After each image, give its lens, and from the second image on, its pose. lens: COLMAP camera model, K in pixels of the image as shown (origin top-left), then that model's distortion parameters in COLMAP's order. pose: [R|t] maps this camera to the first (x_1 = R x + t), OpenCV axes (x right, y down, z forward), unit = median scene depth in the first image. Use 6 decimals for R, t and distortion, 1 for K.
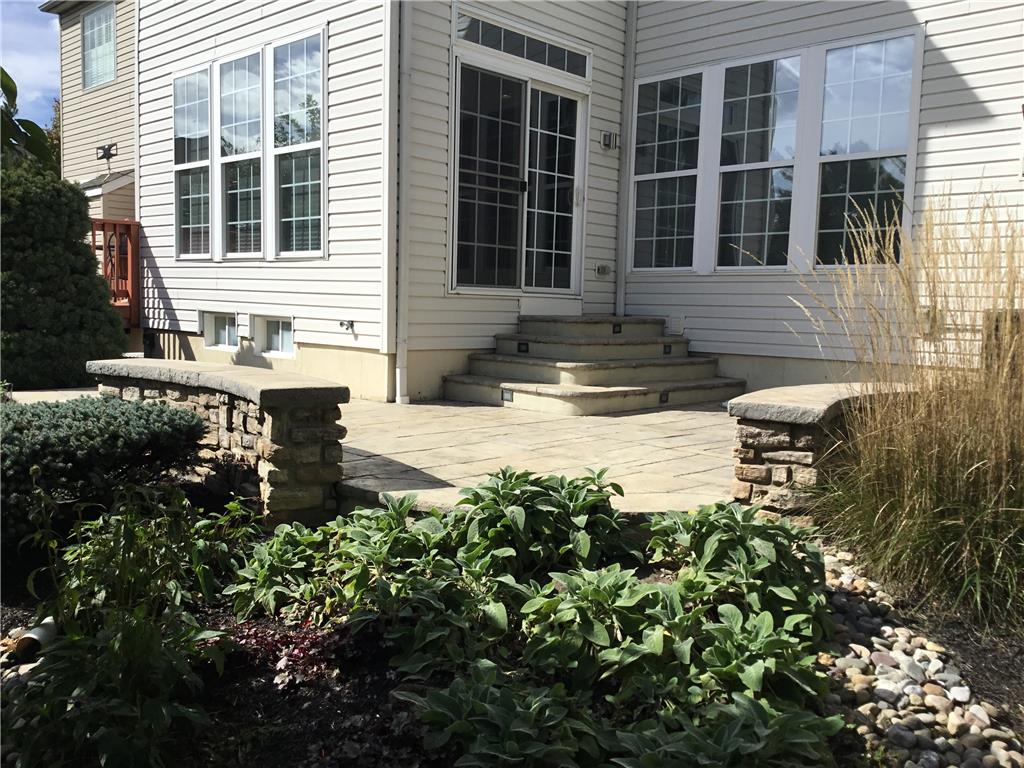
lens RADIAL K [[910.8, 0, 517.1], [0, 910.8, 384.4], [0, 0, 1]] dist [0.130850, -0.216155]
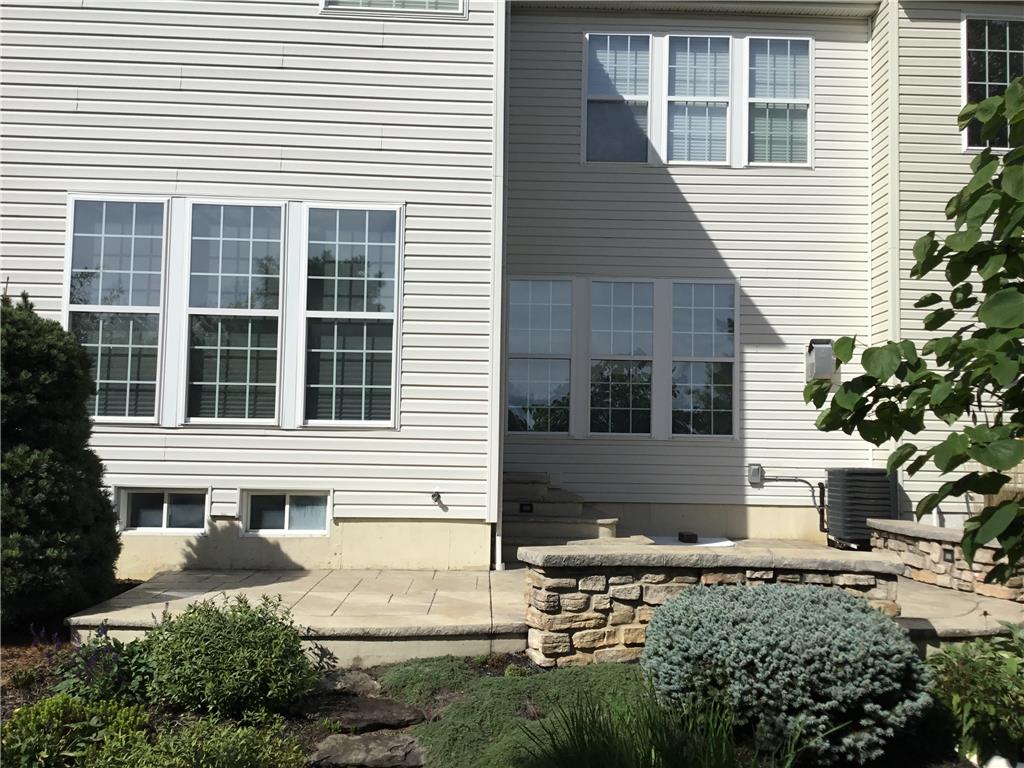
lens RADIAL K [[910.8, 0, 517.1], [0, 910.8, 384.4], [0, 0, 1]] dist [0.130850, -0.216155]
pose [[0.695940, 0.035184, 0.717238, -0.821465], [0.065071, 0.991600, -0.111782, -0.067348], [-0.715146, 0.124466, 0.687804, 0.231410]]
